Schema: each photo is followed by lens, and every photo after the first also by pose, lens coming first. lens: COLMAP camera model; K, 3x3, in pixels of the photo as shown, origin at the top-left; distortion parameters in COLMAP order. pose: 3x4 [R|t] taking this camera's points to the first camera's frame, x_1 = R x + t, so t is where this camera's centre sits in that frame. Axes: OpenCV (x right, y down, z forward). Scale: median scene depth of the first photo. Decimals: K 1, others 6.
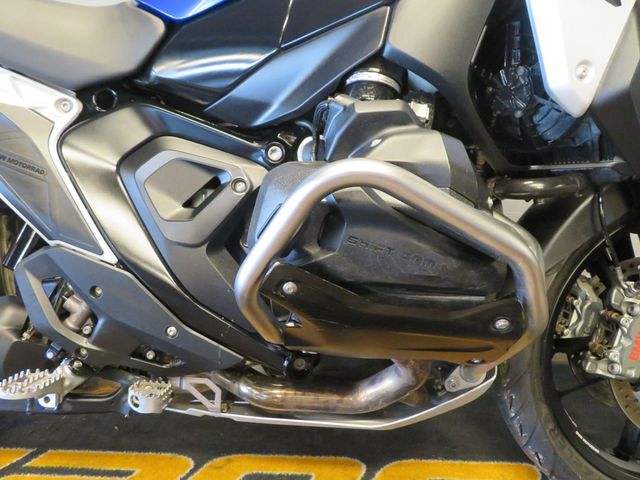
lens RADIAL K [[475.6, 0, 320.0], [0, 475.6, 240.0], [0, 0, 1]] dist [0.001282, 0.000964]
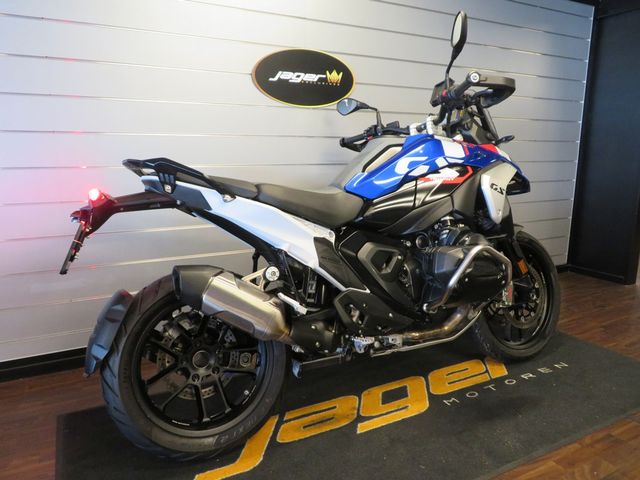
lens RADIAL K [[475.6, 0, 320.0], [0, 475.6, 240.0], [0, 0, 1]] dist [0.001282, 0.000964]
pose [[0.873527, -0.114709, 0.473068, -1.796921], [0.175128, 0.980822, -0.085548, -0.056889], [-0.454182, 0.157576, 0.876863, -1.148194]]
